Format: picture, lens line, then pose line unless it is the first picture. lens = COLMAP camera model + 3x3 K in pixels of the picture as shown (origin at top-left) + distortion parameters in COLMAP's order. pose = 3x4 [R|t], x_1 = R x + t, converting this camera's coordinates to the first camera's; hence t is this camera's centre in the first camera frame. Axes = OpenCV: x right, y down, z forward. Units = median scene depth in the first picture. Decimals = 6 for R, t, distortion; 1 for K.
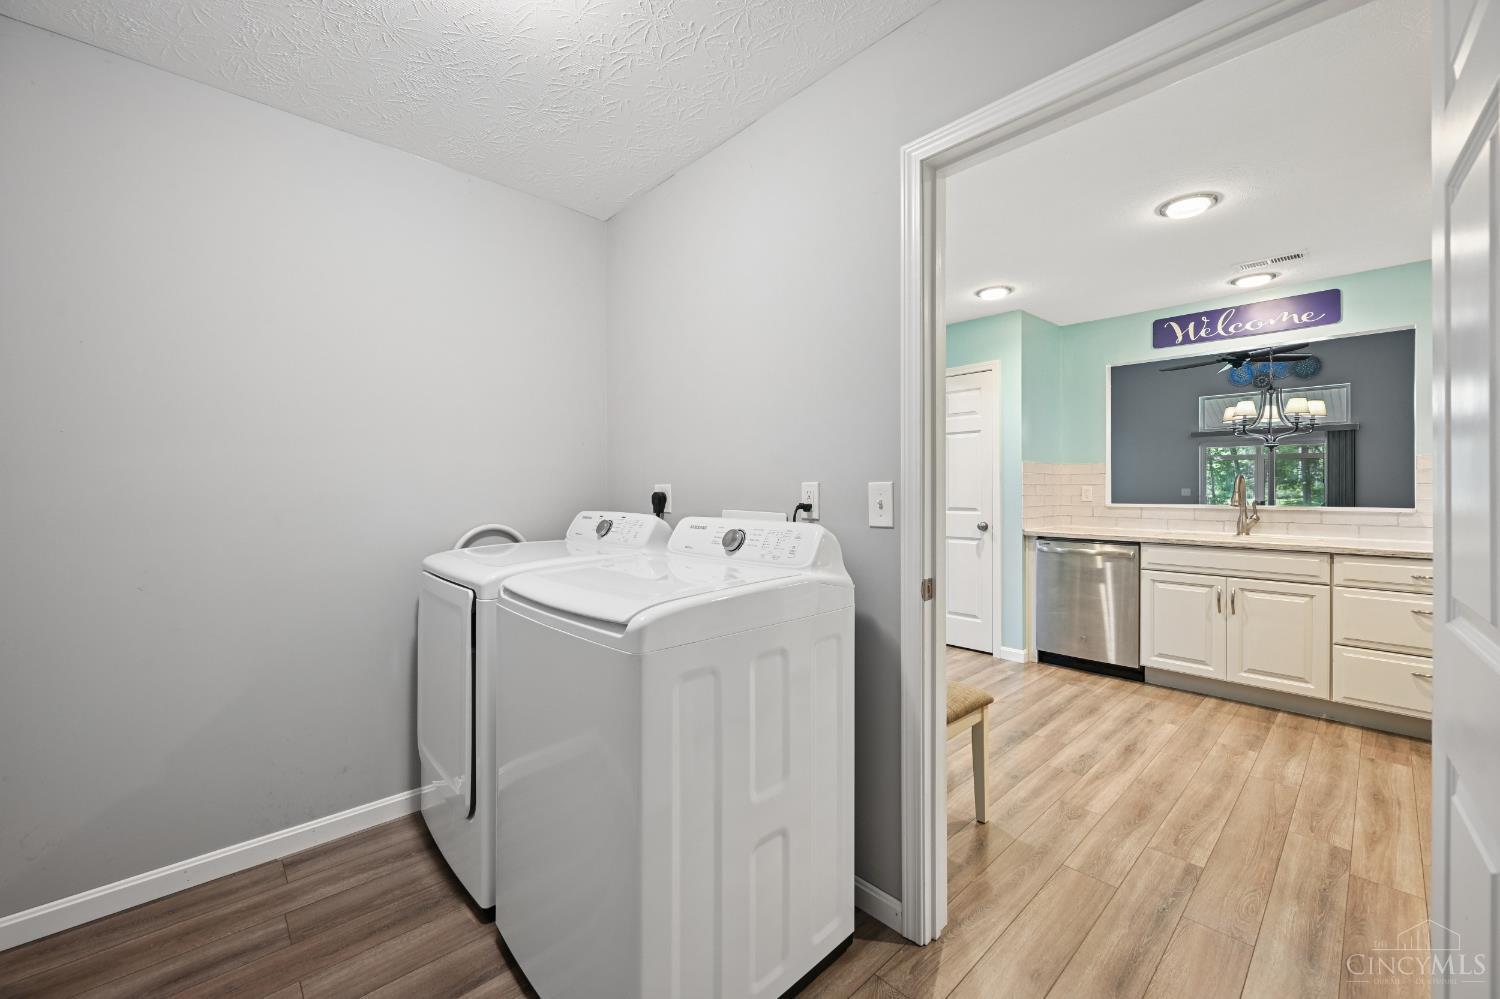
lens RADIAL K [[594.6, 0, 744.9], [0, 594.6, 490.2], [0, 0, 1]] dist [0.003626, -0.000779]
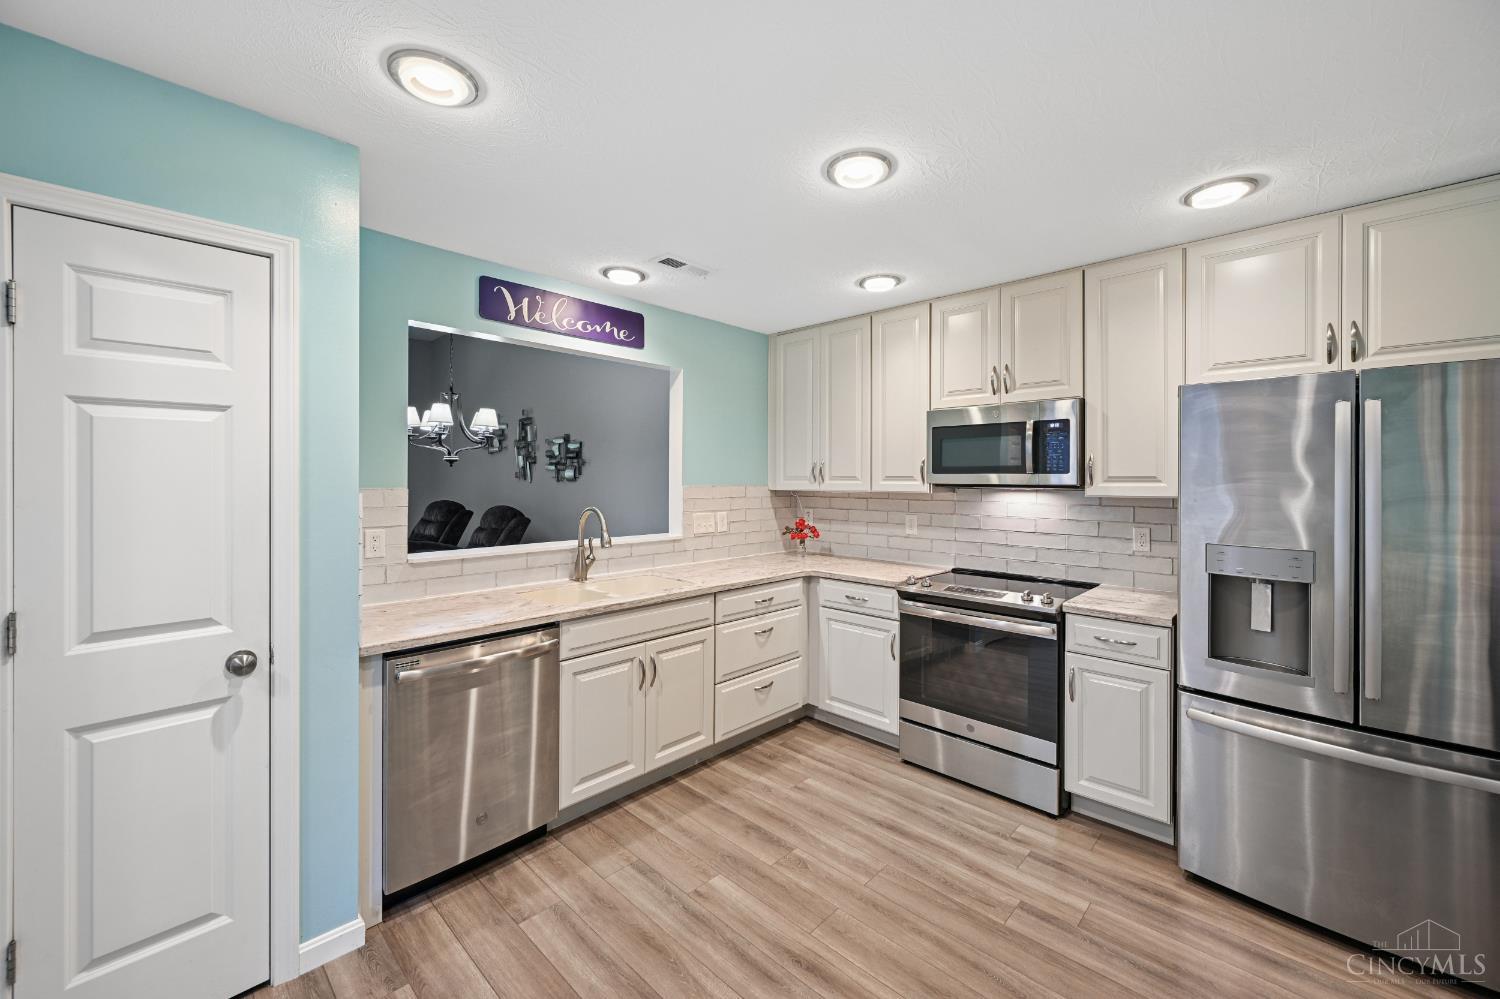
lens RADIAL K [[594.6, 0, 752.0], [0, 594.6, 477.9], [0, 0, 1]] dist [0.003626, -0.000779]
pose [[-0.055266, -0.002401, 0.998469, 0.008795], [-0.002894, 0.999993, 0.002245, -0.071127], [-0.998467, -0.002765, -0.055273, 0.853646]]
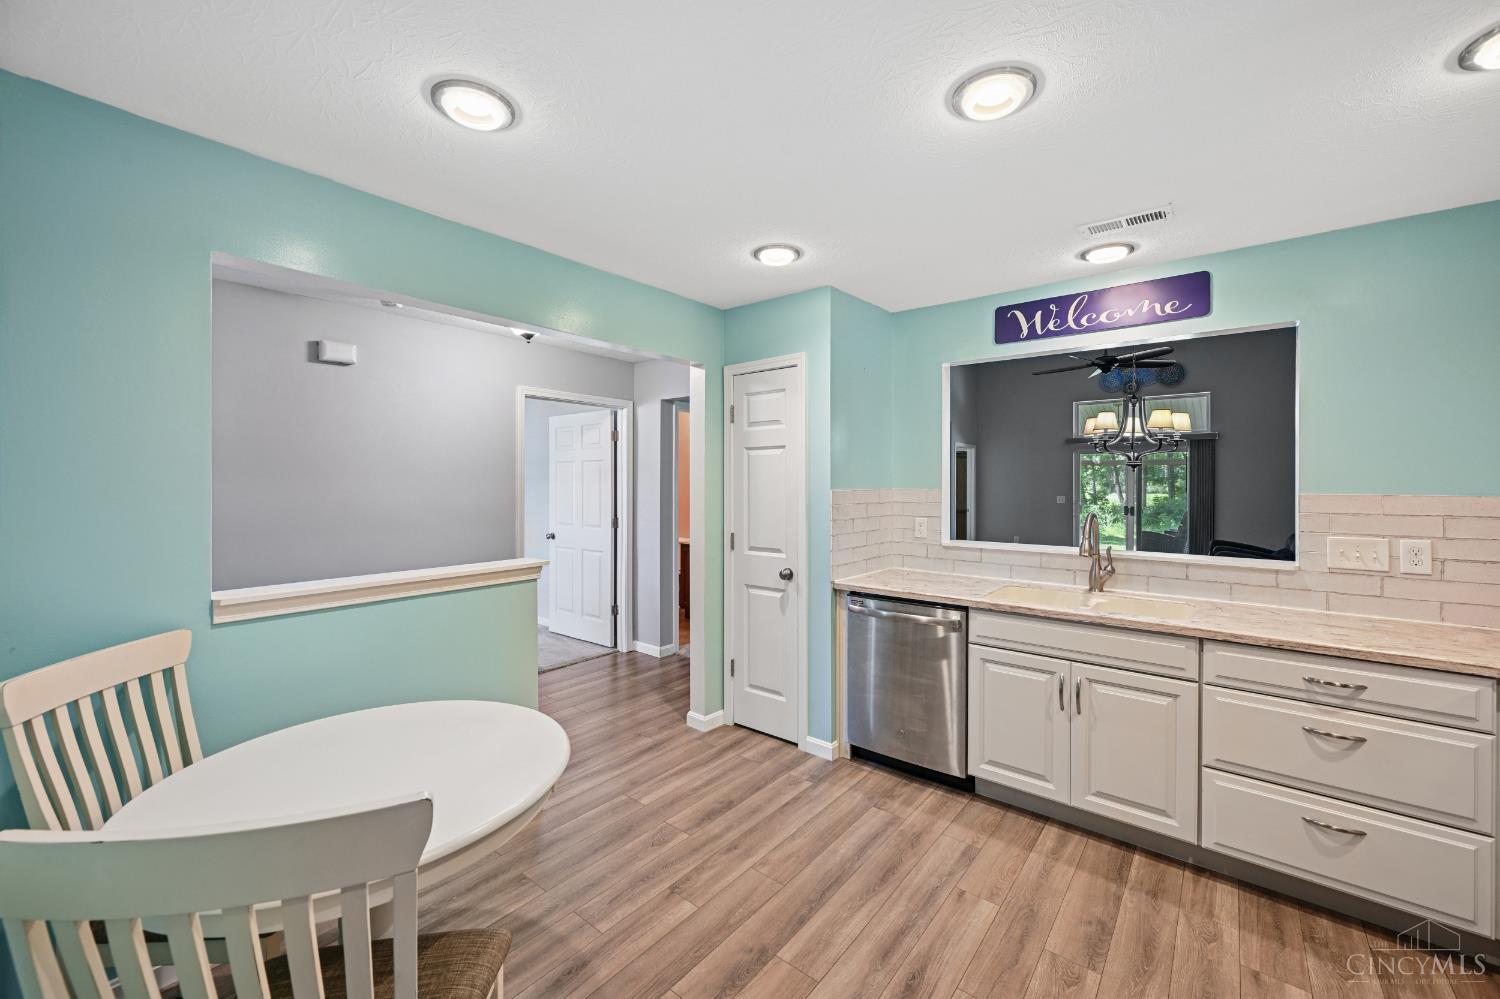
lens RADIAL K [[594.6, 0, 755.0], [0, 594.6, 485.0], [0, 0, 1]] dist [0.003626, -0.000779]
pose [[0.989408, 0.001055, 0.145156, 0.307733], [-0.001473, 0.999995, 0.002767, -0.065257], [-0.145153, -0.002952, 0.989405, 0.324768]]
